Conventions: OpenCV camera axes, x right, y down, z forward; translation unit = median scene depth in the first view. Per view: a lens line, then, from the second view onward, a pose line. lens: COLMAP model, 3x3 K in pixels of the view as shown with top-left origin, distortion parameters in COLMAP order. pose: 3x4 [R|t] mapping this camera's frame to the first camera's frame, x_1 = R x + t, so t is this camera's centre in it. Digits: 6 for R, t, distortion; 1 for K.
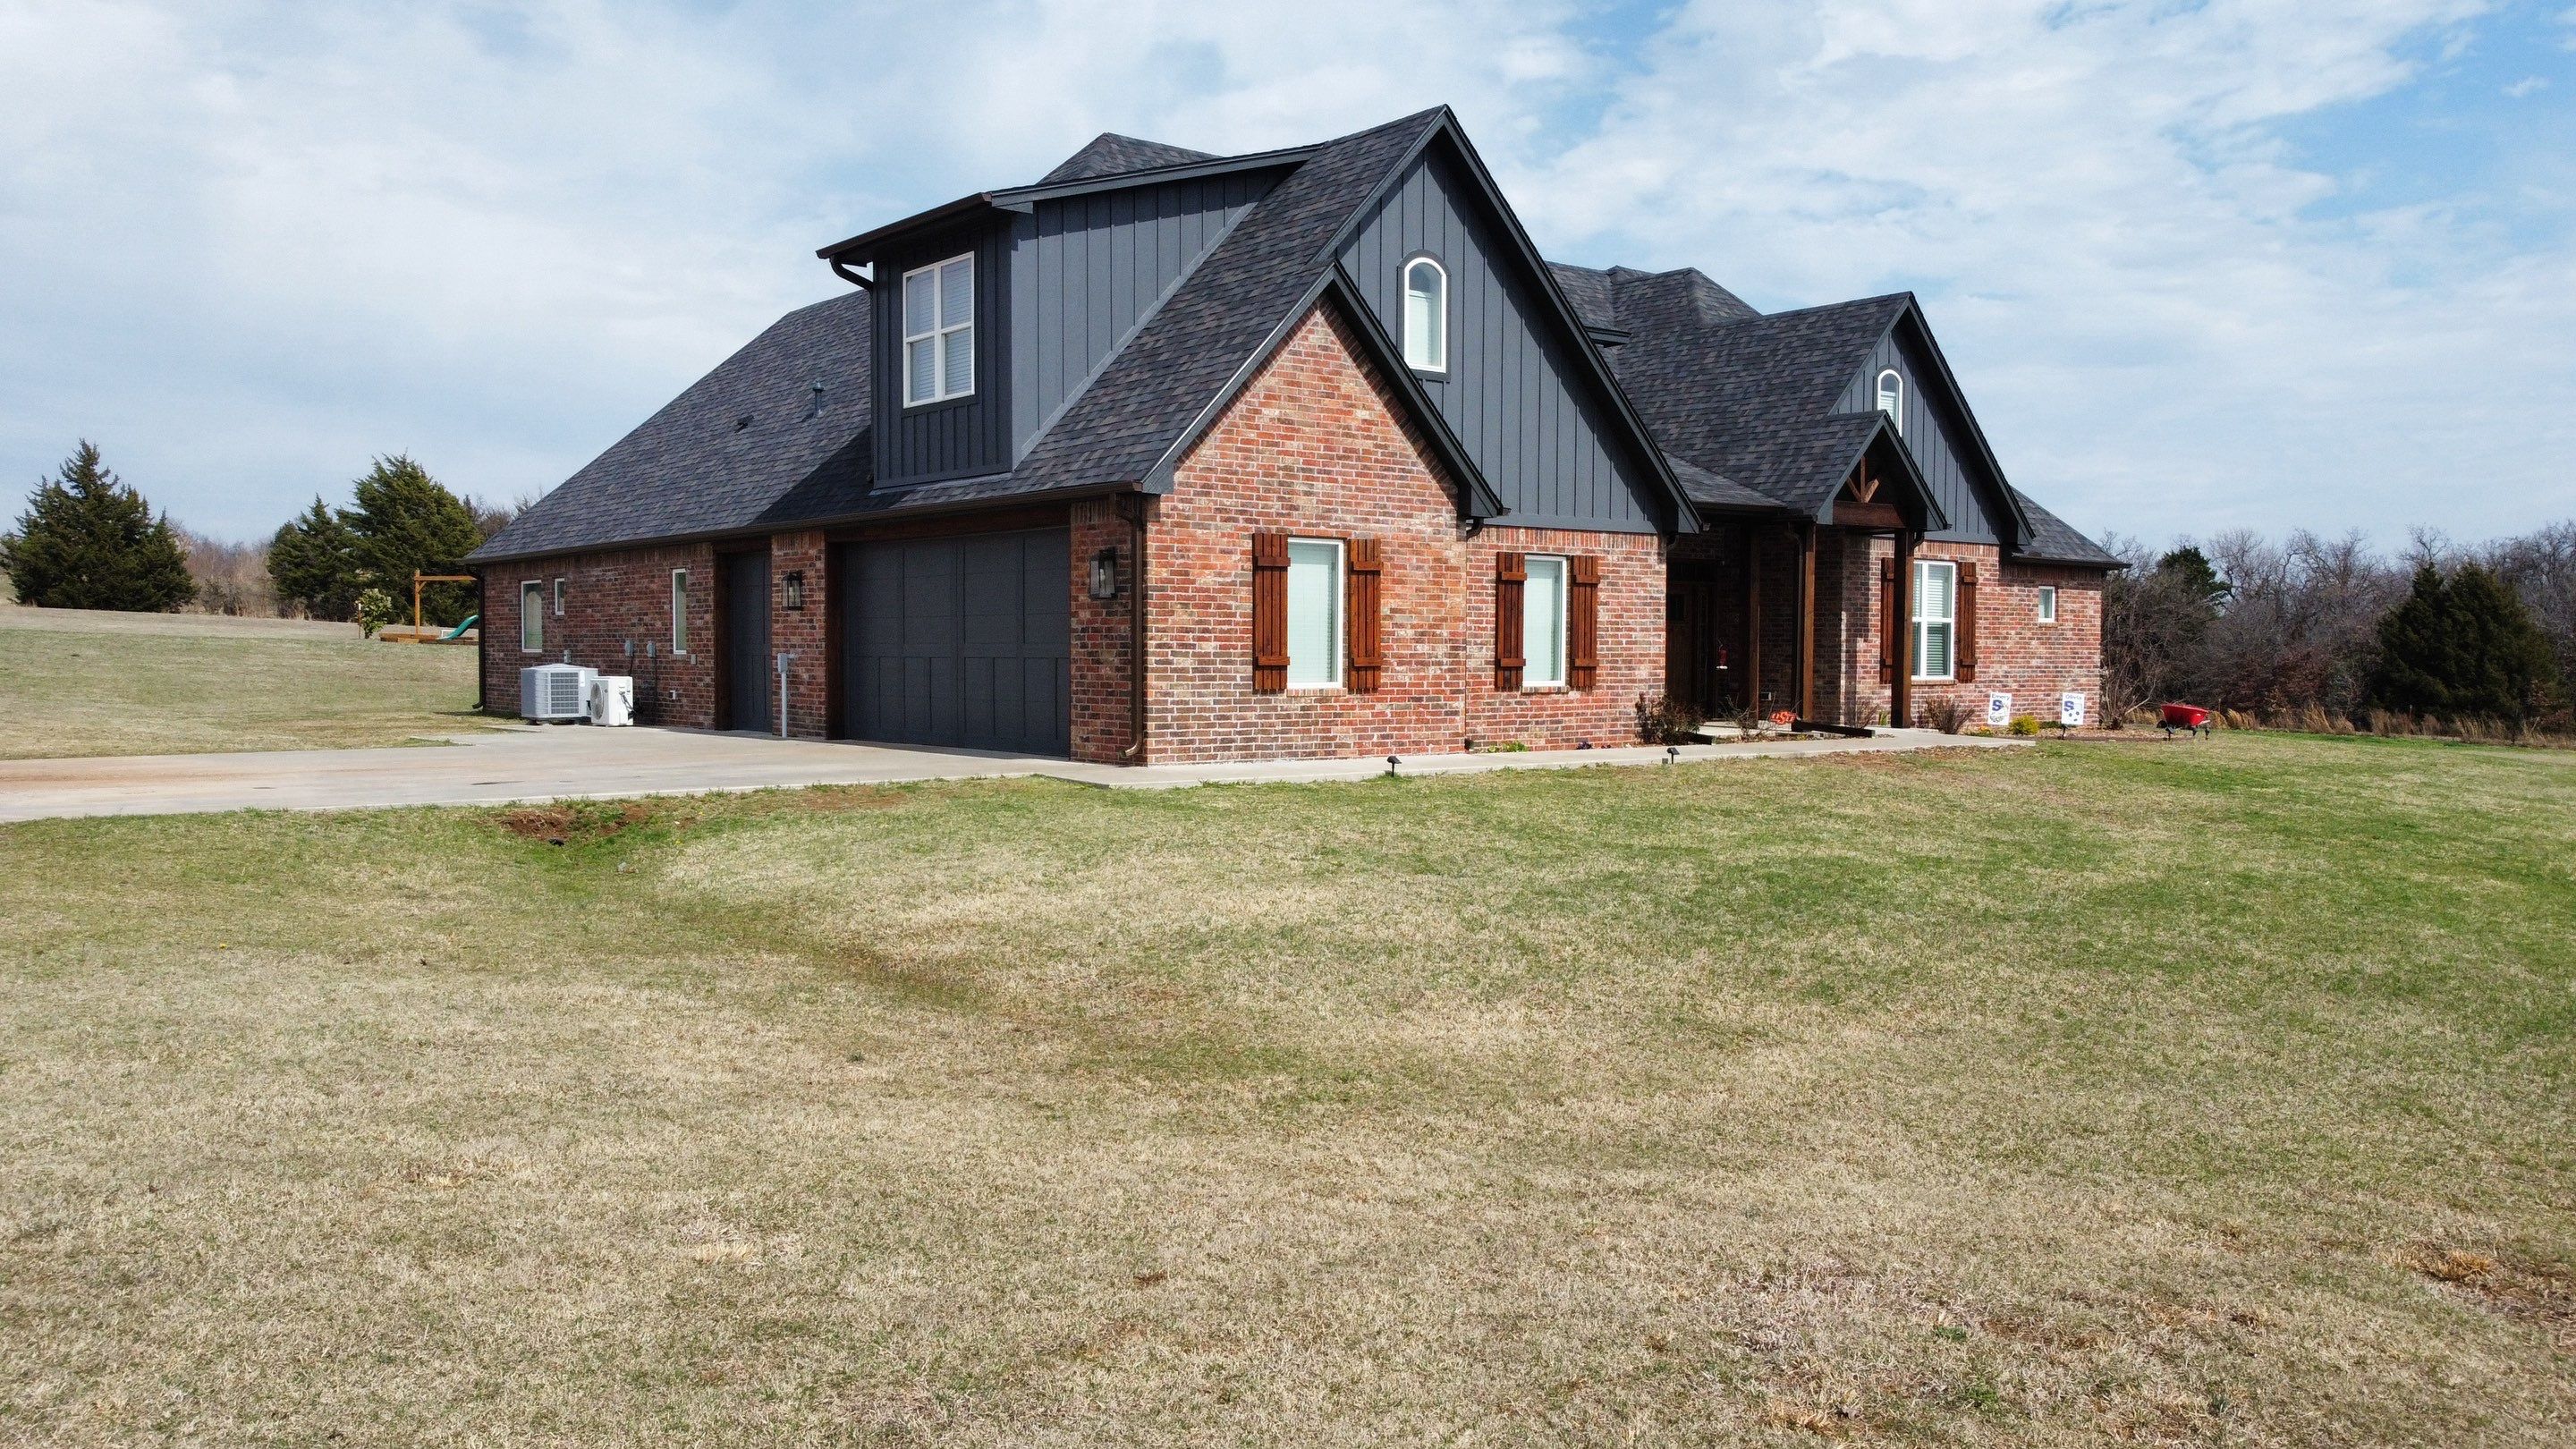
lens RADIAL K [[1947.4, 0, 1296.1], [0, 1947.4, 717.8], [0, 0, 1]] dist [0.005147, -0.004324]
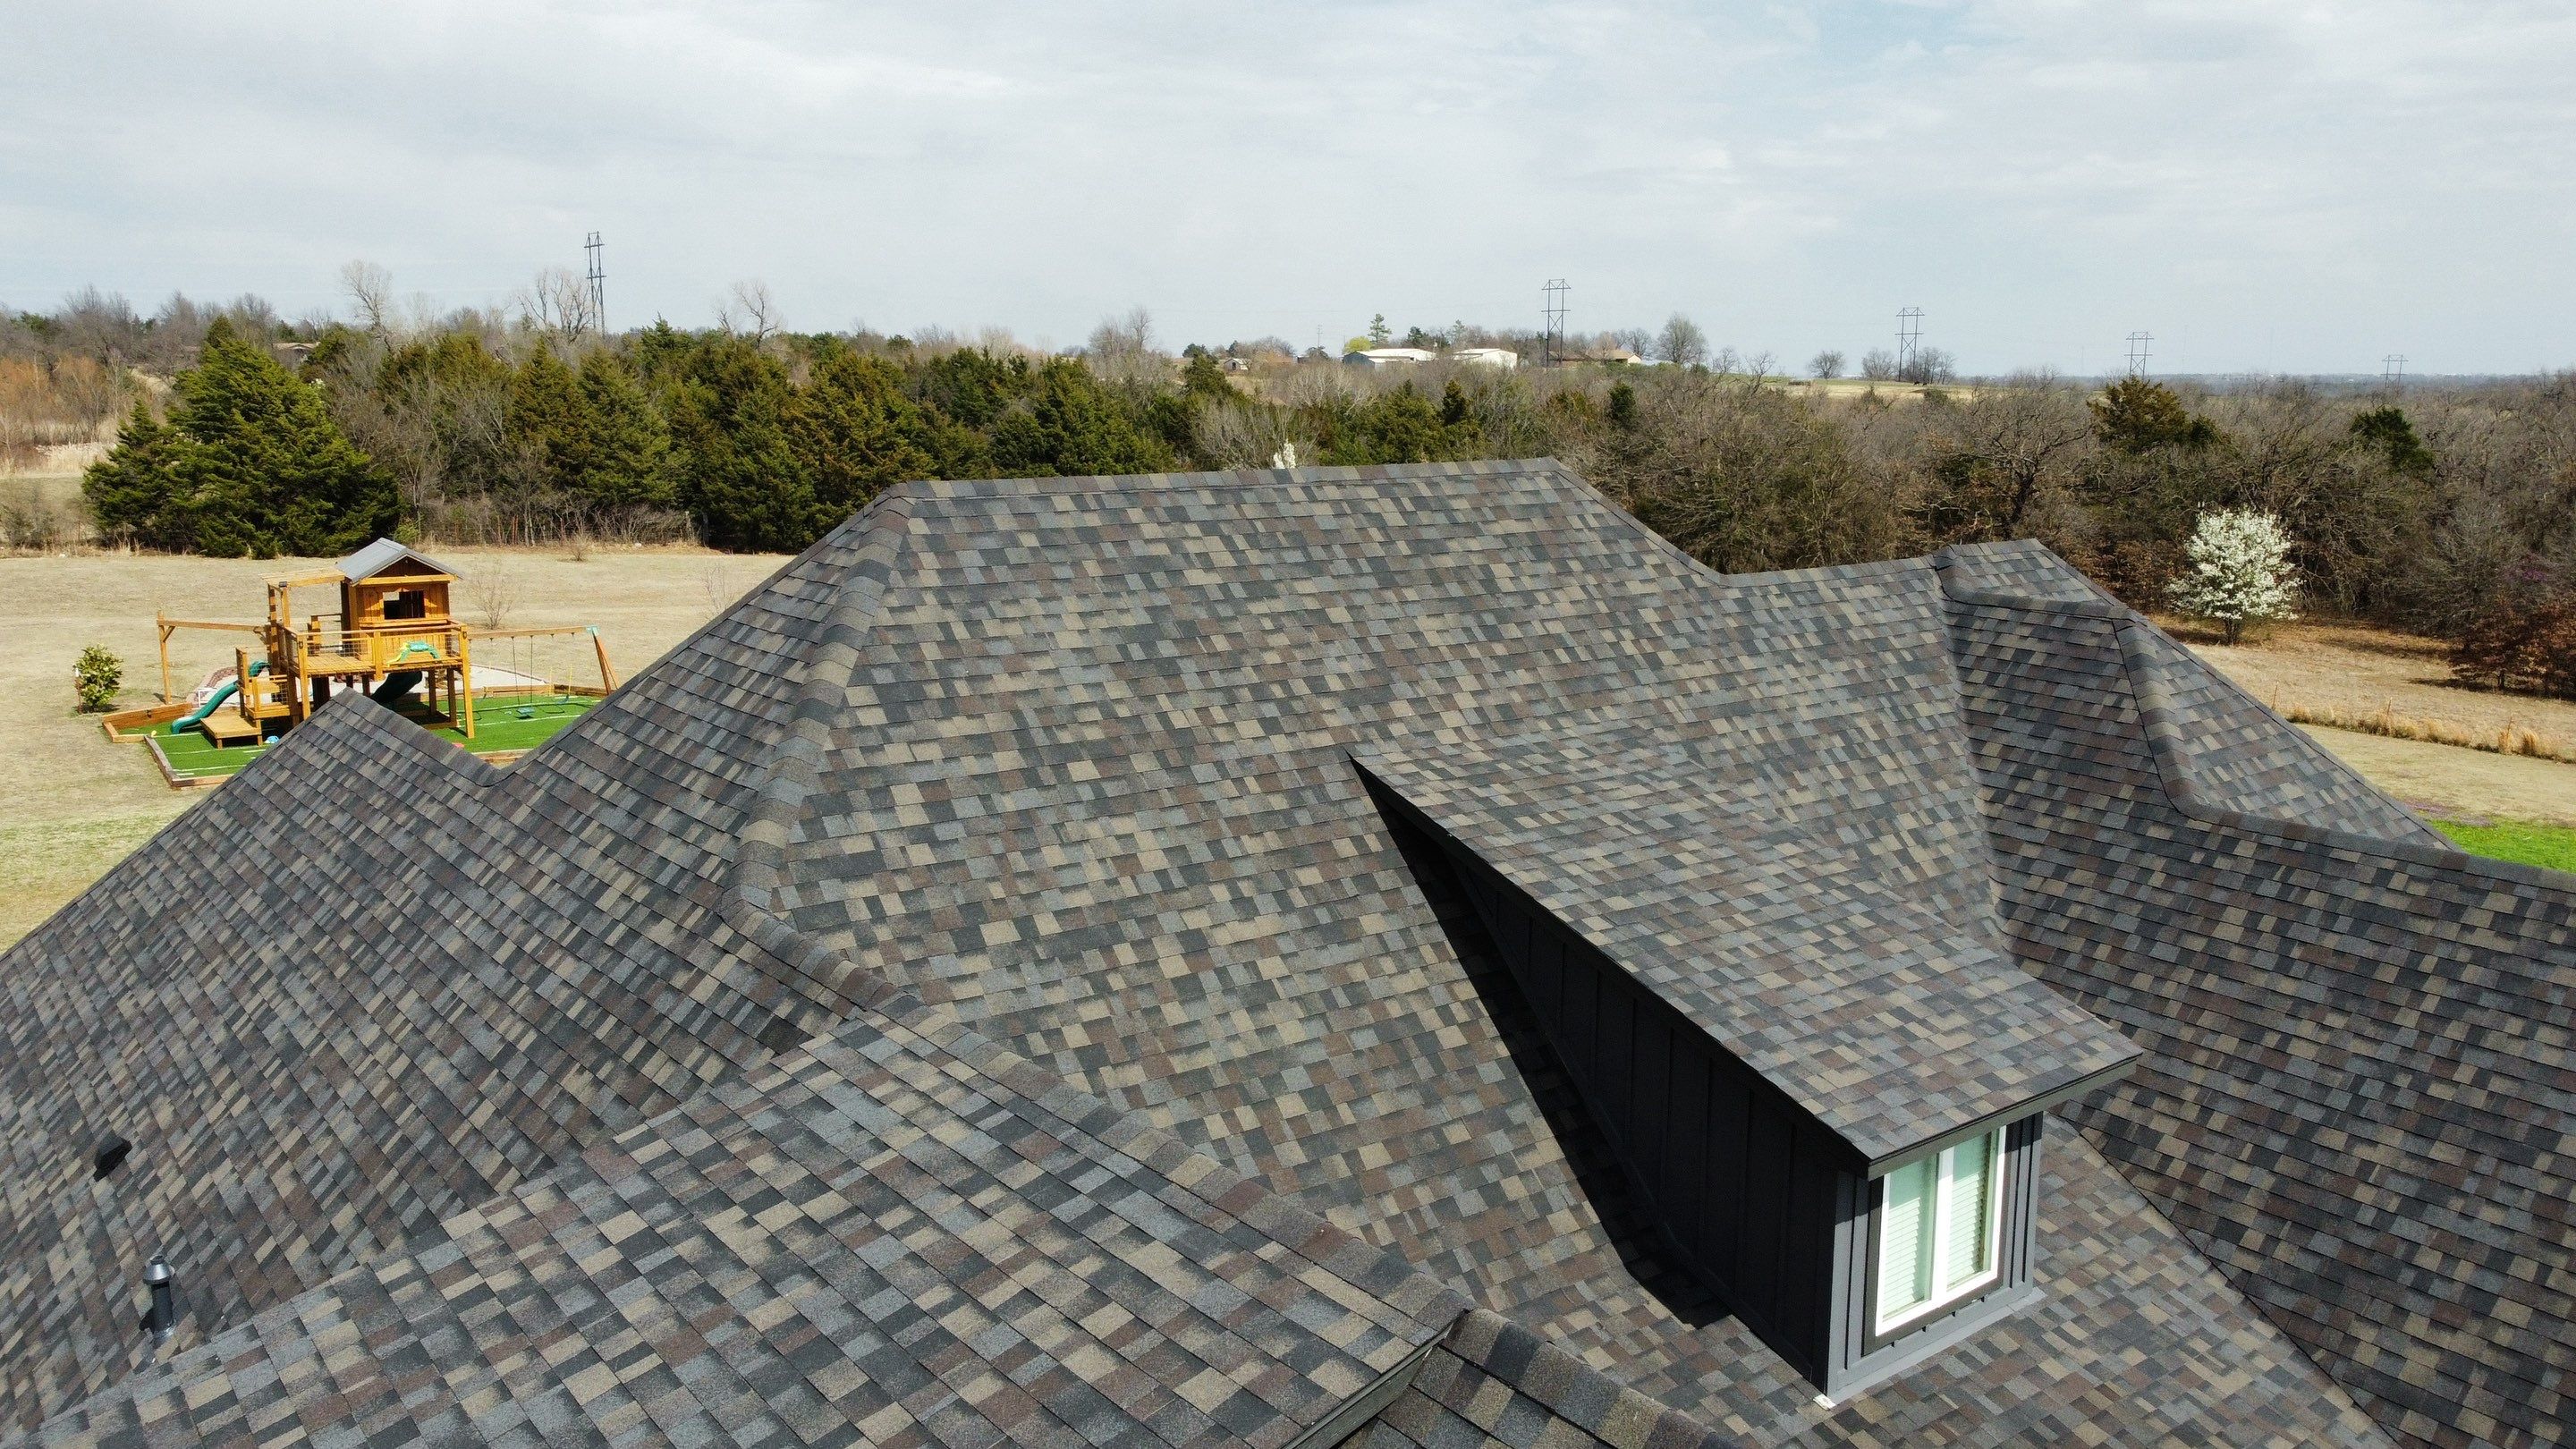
lens RADIAL K [[1947.4, 0, 1287.1], [0, 1947.4, 732.4], [0, 0, 1]] dist [0.005147, -0.004324]
pose [[0.999810, 0.002406, -0.019320, -0.003090], [0.000504, 0.988801, 0.149237, -0.346650], [0.019463, -0.149218, 0.988613, 0.630899]]
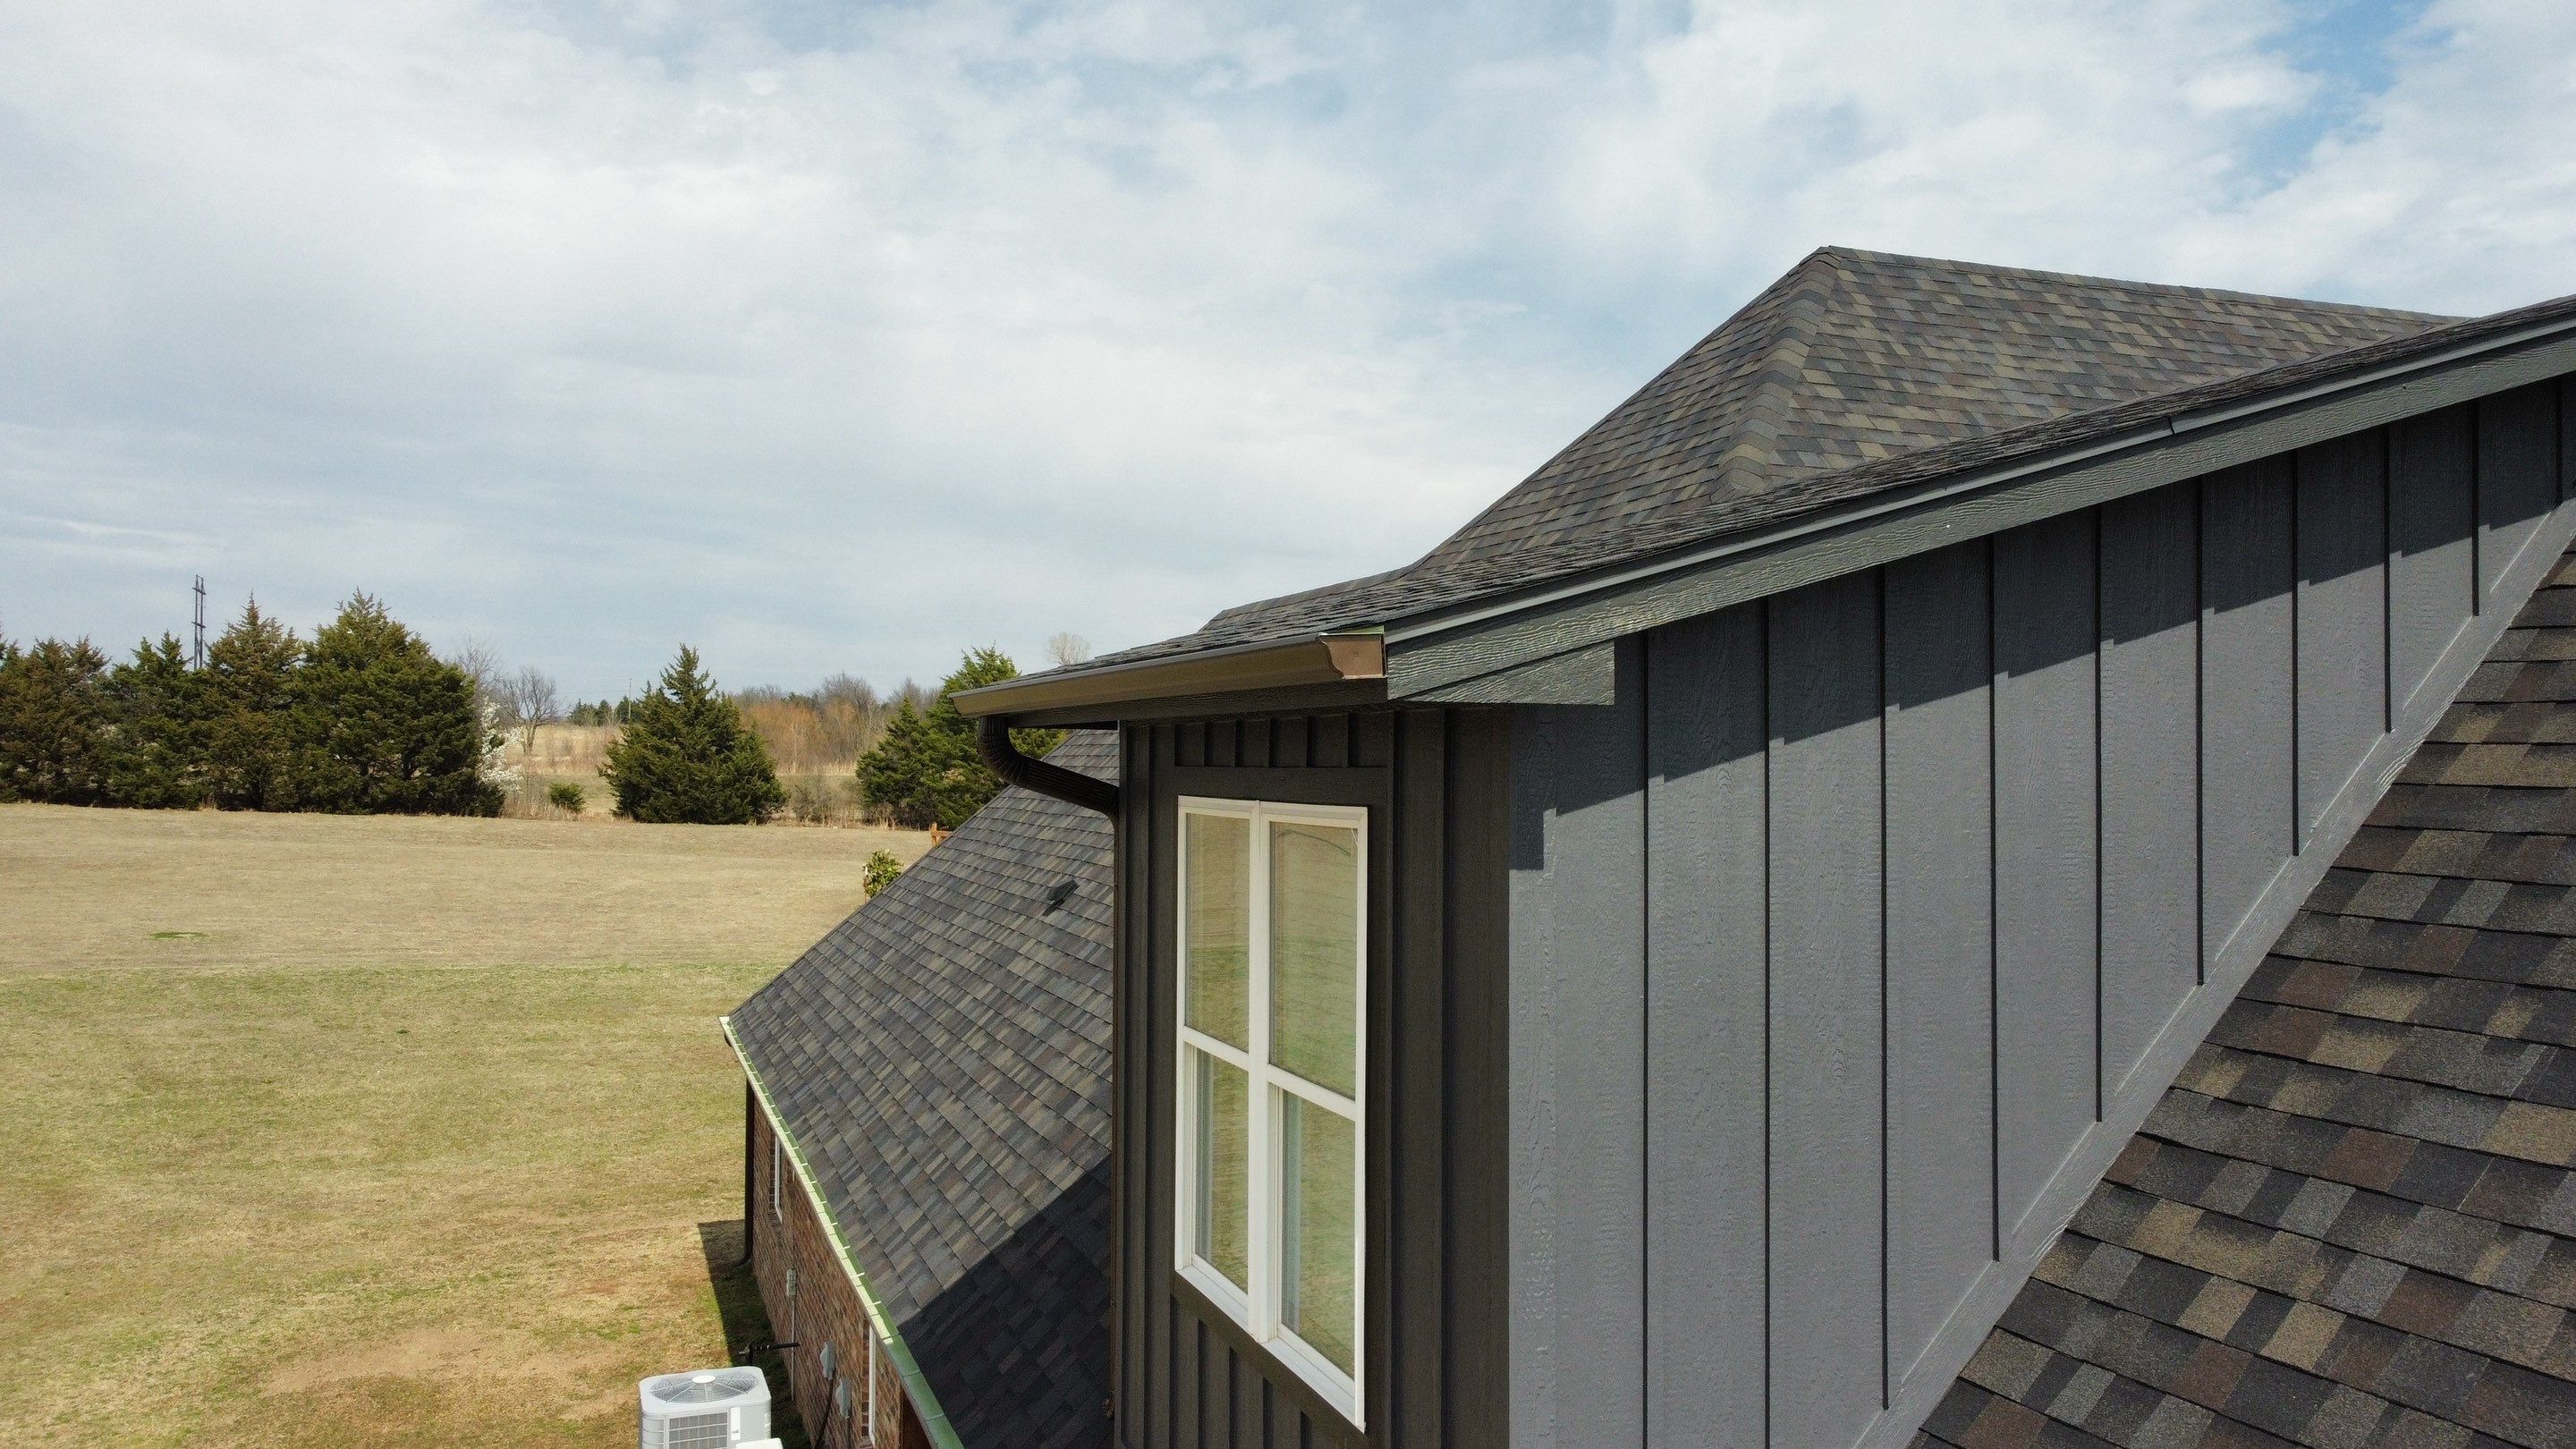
lens RADIAL K [[1947.4, 0, 1288.0], [0, 1947.4, 728.7], [0, 0, 1]] dist [0.005147, -0.004324]
pose [[0.946279, -0.004278, -0.323324, -0.078181], [-0.012929, 0.998612, -0.051052, -0.185520], [0.323094, 0.052490, 0.944910, 0.609685]]
